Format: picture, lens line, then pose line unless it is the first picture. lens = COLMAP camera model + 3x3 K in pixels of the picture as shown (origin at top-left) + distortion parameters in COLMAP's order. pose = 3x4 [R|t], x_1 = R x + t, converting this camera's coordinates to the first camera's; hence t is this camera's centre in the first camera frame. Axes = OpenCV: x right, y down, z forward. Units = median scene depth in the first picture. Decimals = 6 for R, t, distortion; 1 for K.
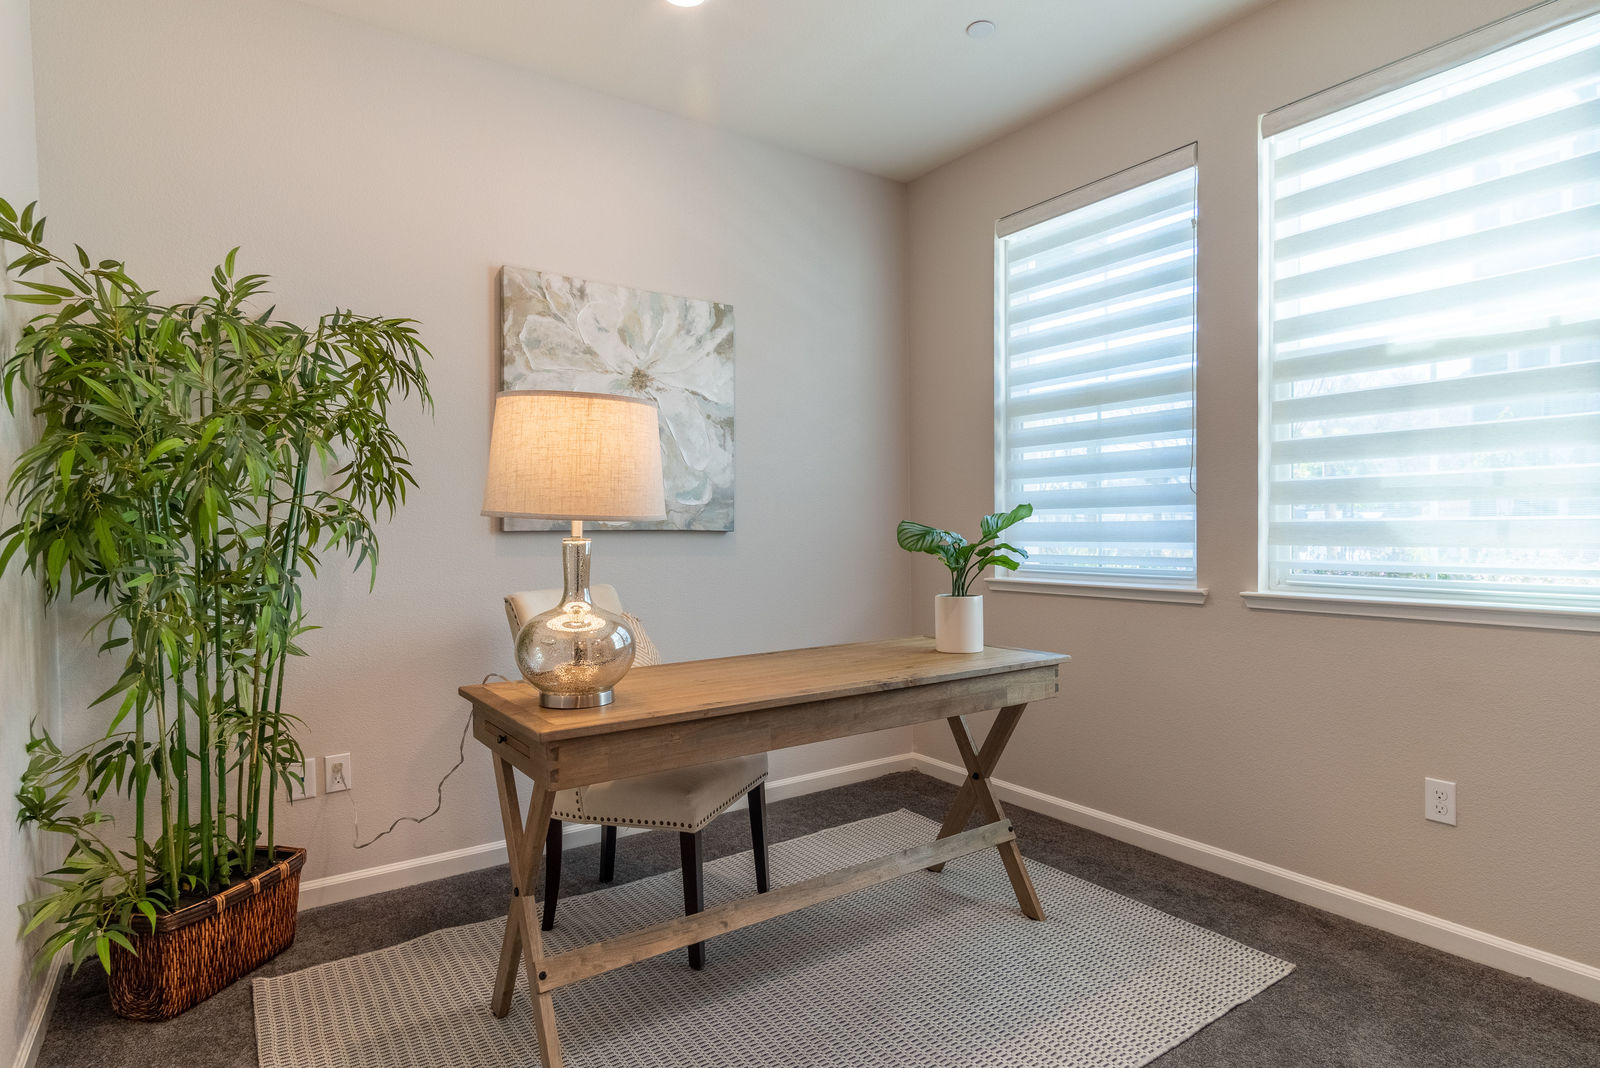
lens RADIAL K [[853.7, 0, 802.6], [0, 853.7, 538.7], [0, 0, 1]] dist [0.003319, 0.001834]
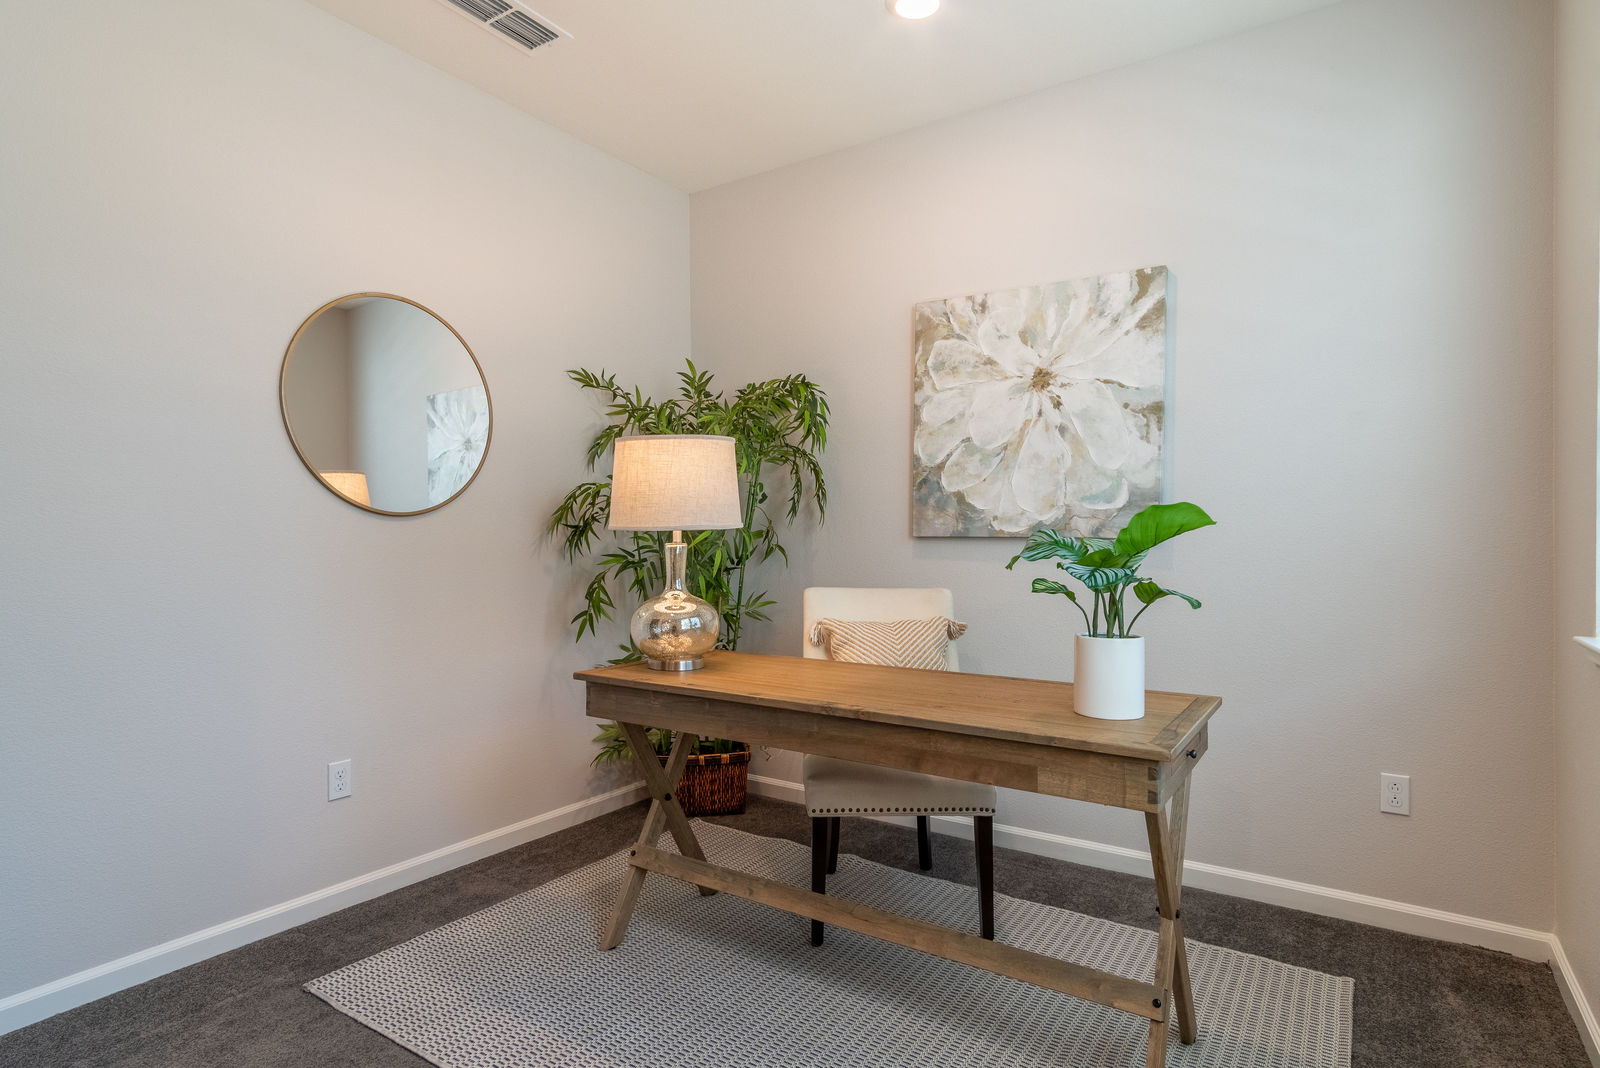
lens RADIAL K [[842.8, 0, 779.7], [0, 842.8, 534.9], [0, 0, 1]] dist [0.001290, -0.000267]
pose [[0.353154, 0.010444, -0.935507, 0.587180], [-0.015843, 0.999861, 0.005182, -0.012802], [0.935431, 0.012991, 0.353270, 0.397169]]
